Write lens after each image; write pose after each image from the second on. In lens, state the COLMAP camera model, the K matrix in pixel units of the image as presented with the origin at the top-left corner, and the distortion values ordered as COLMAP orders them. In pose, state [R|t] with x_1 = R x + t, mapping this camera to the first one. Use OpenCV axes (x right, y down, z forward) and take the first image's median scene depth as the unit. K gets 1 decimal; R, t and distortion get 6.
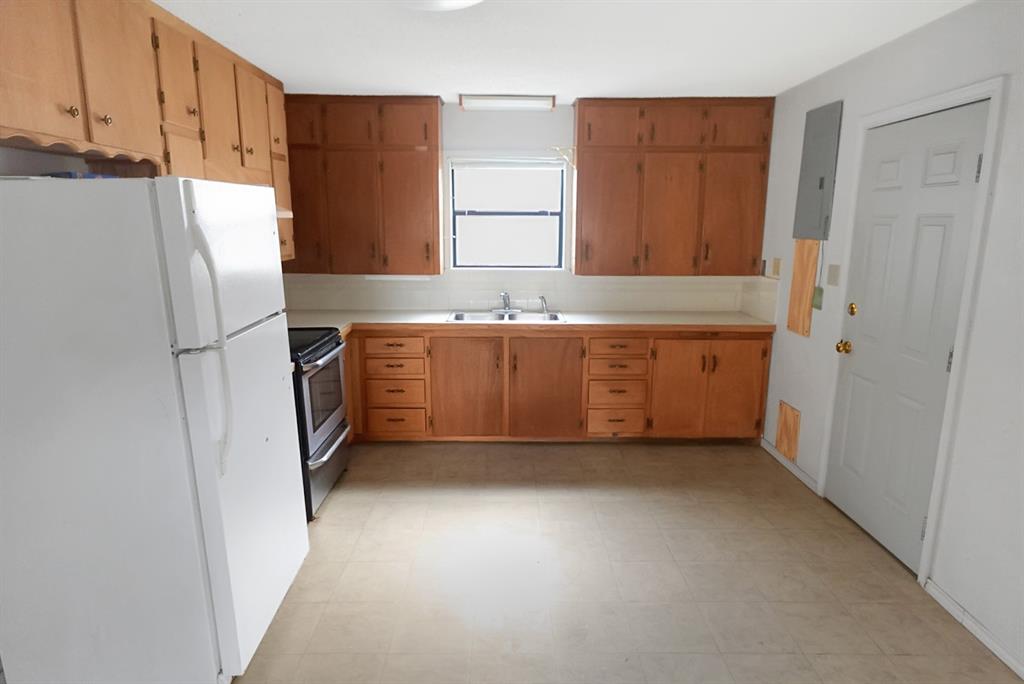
lens RADIAL K [[602.2, 0, 512.0], [0, 602.2, 342.0], [0, 0, 1]] dist [-0.001866, 0.000419]
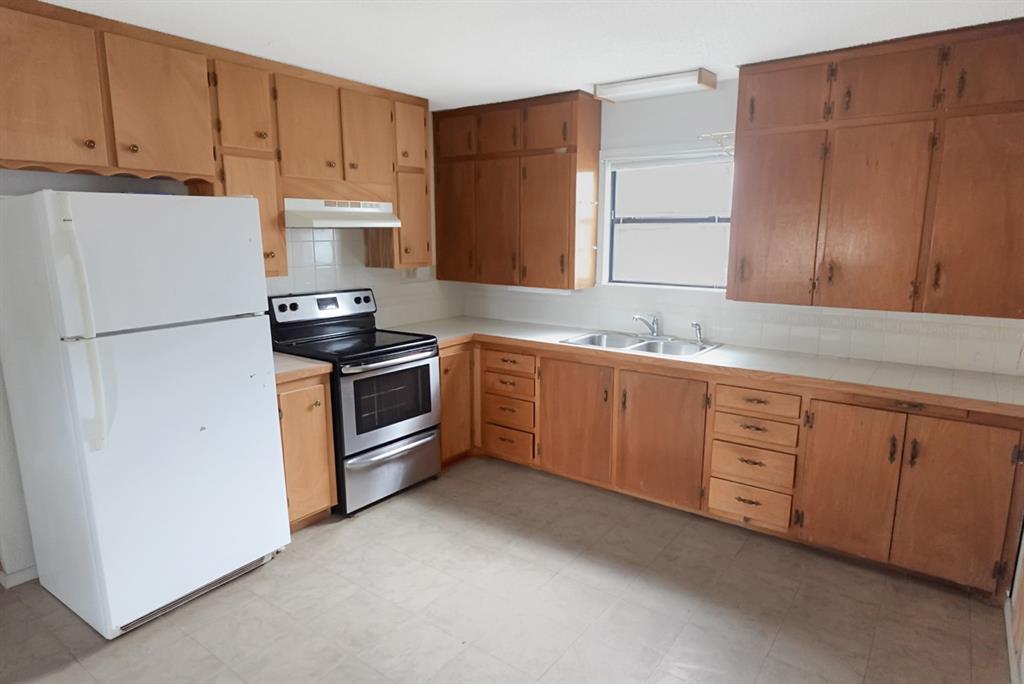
lens RADIAL K [[603.0, 0, 512.0], [0, 603.0, 342.0], [0, 0, 1]] dist [0.006515, 0.001394]
pose [[0.799955, 0.104239, -0.590937, 0.362222], [-0.114812, 0.993190, 0.019773, -0.043513], [0.588974, 0.052029, 0.806476, 0.236600]]
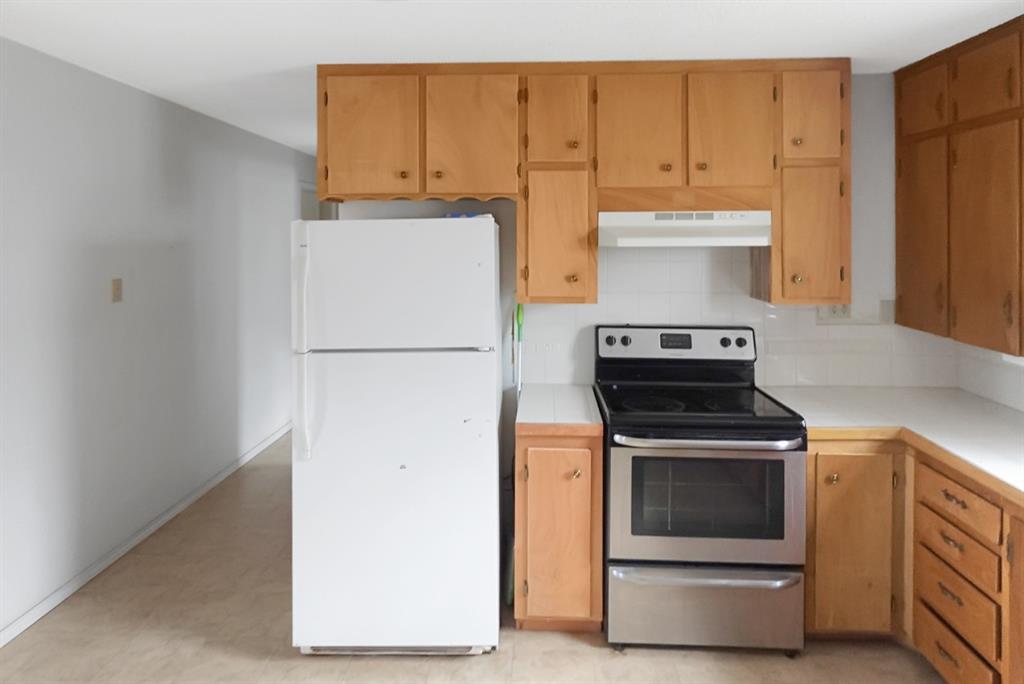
lens RADIAL K [[614.3, 0, 513.7], [0, 614.3, 239.1], [0, 0, 1]] dist [-0.003325, -0.000157]
pose [[-0.053914, 0.002127, -0.998543, 0.323475], [-0.193879, 0.980945, 0.012558, -0.139281], [0.979543, 0.194274, -0.052474, 0.626040]]
